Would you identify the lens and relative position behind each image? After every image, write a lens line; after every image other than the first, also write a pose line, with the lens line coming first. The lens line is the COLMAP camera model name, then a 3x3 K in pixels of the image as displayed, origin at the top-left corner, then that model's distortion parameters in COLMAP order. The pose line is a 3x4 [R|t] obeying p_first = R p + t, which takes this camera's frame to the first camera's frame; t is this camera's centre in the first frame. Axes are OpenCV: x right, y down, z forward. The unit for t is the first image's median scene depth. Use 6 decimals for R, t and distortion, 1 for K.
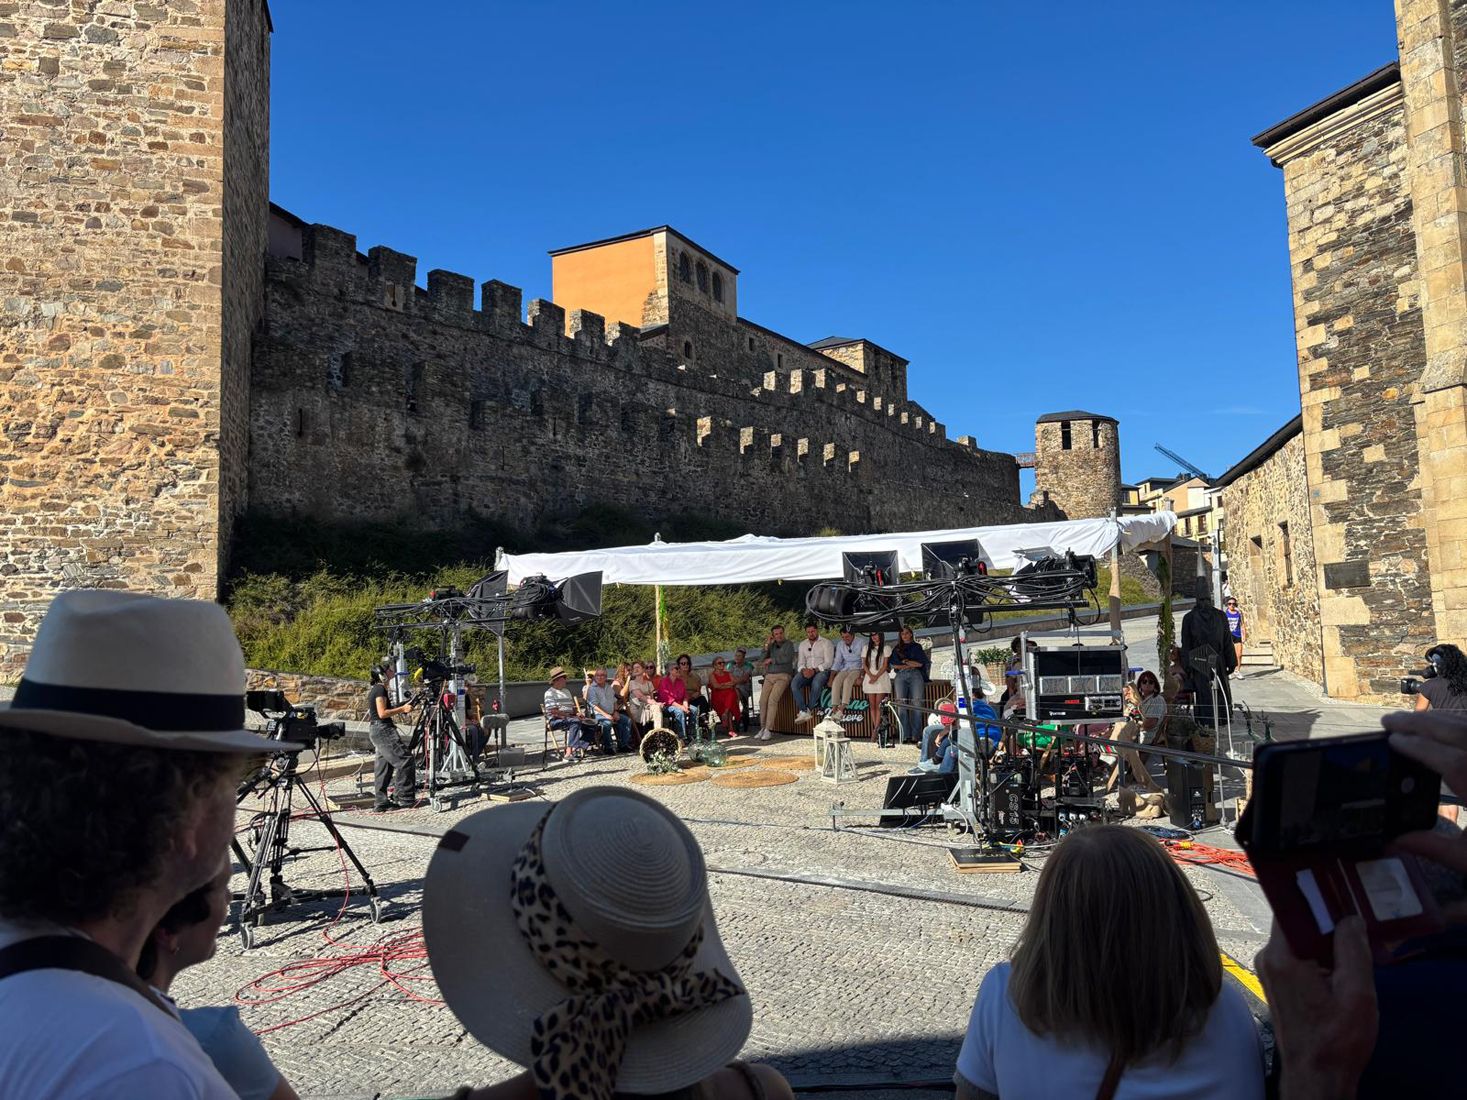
lens RADIAL K [[1132.6, 0, 722.4], [0, 1132.6, 557.0], [0, 0, 1]] dist [0.057765, -0.075323]
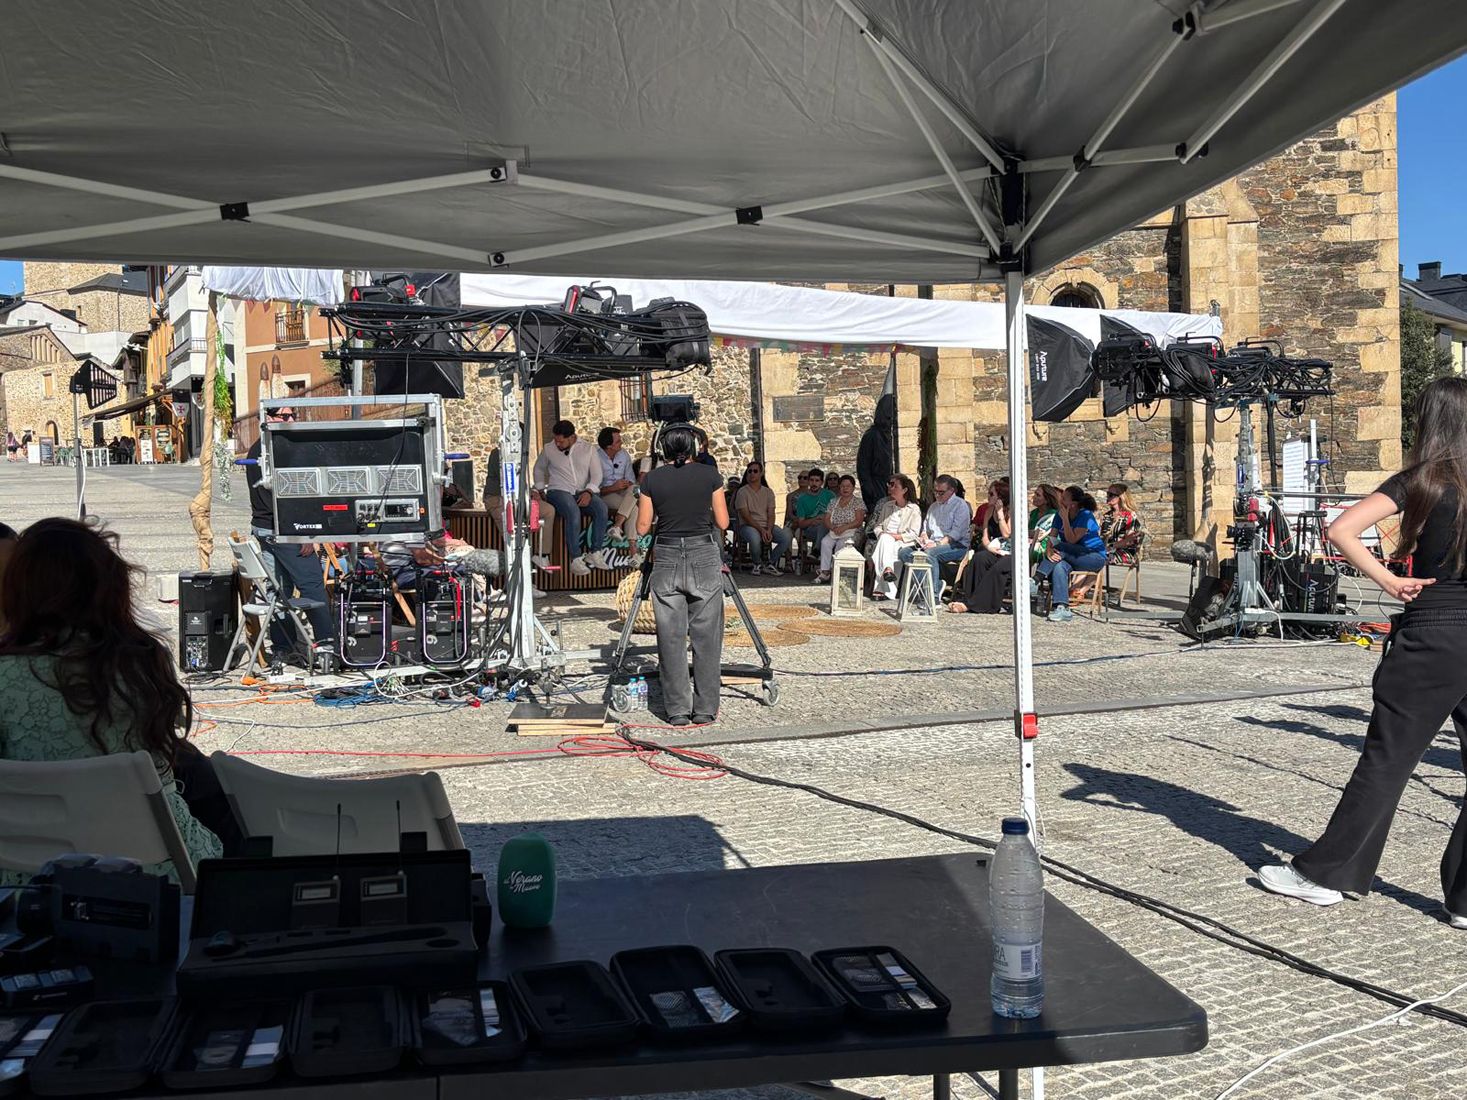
lens RADIAL K [[1517.0, 0, 737.1], [0, 1517.0, 560.1], [0, 0, 1]] dist [-0.007638, 0.000000]
pose [[0.490614, -0.013247, 0.871276, -0.362266], [-0.064460, 0.996593, 0.051450, 0.049442], [-0.868990, -0.081404, 0.488089, 0.256404]]
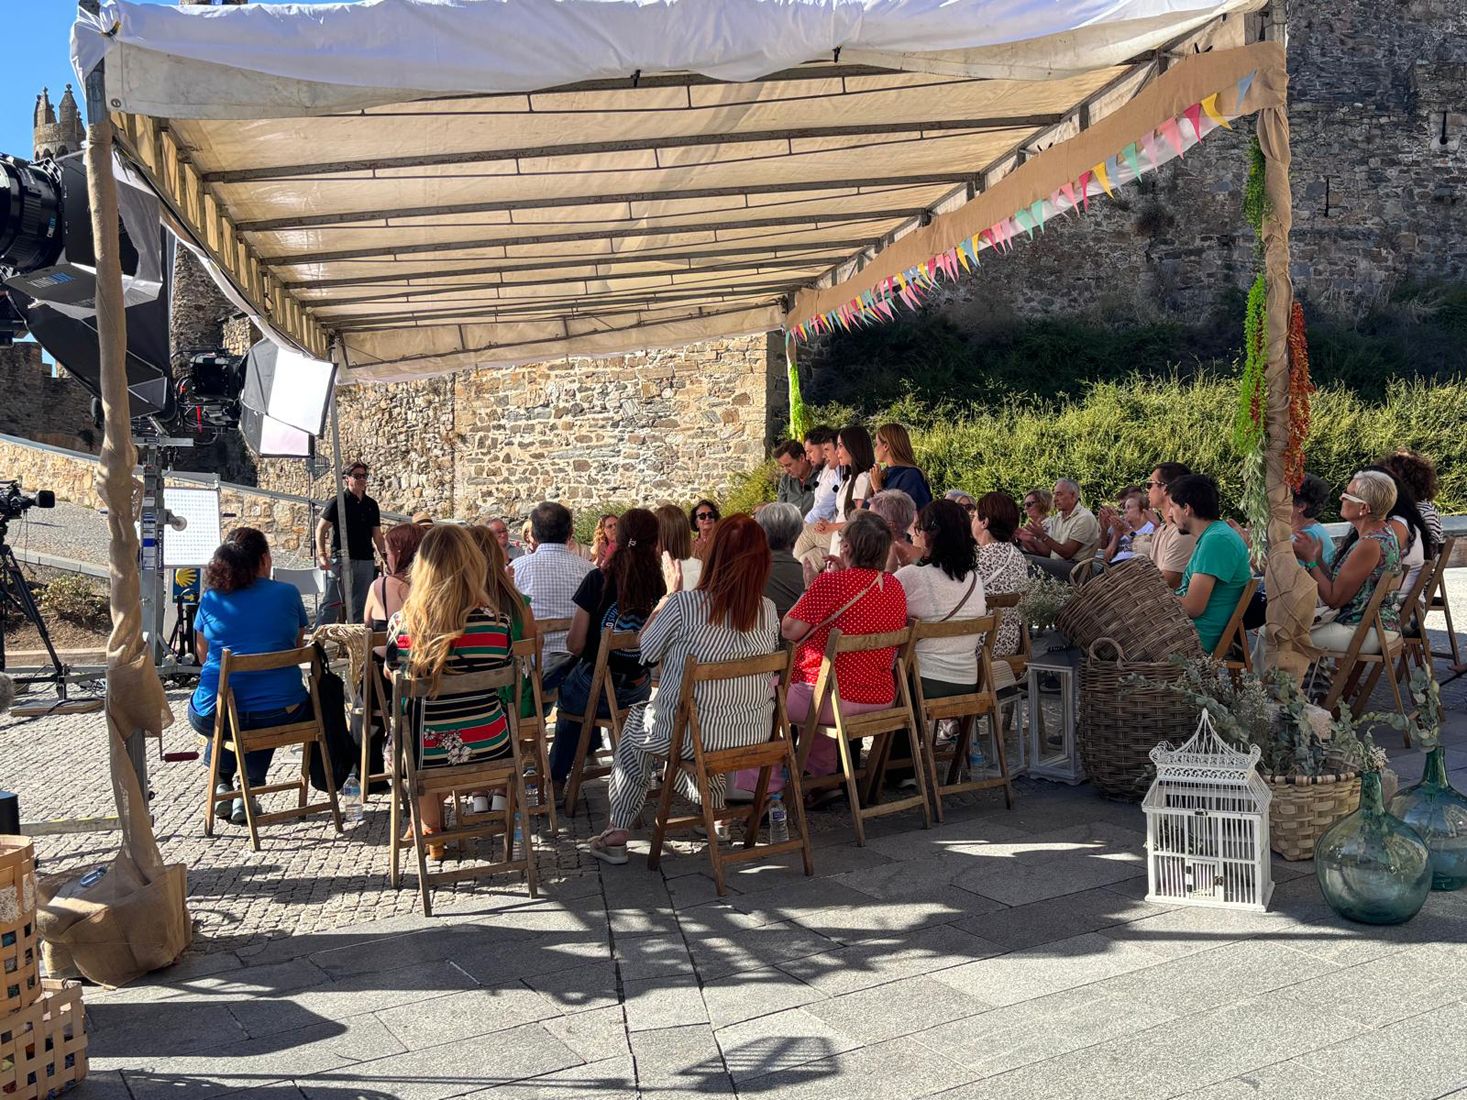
lens RADIAL K [[1473.3, 0, 776.5], [0, 1473.3, 557.1], [0, 0, 1]] dist [0.017552, 0.000000]
pose [[0.656385, 0.034072, -0.753656, 0.295935], [0.042439, 0.995730, 0.081978, 0.035739], [0.753231, -0.085793, 0.652136, 0.377713]]
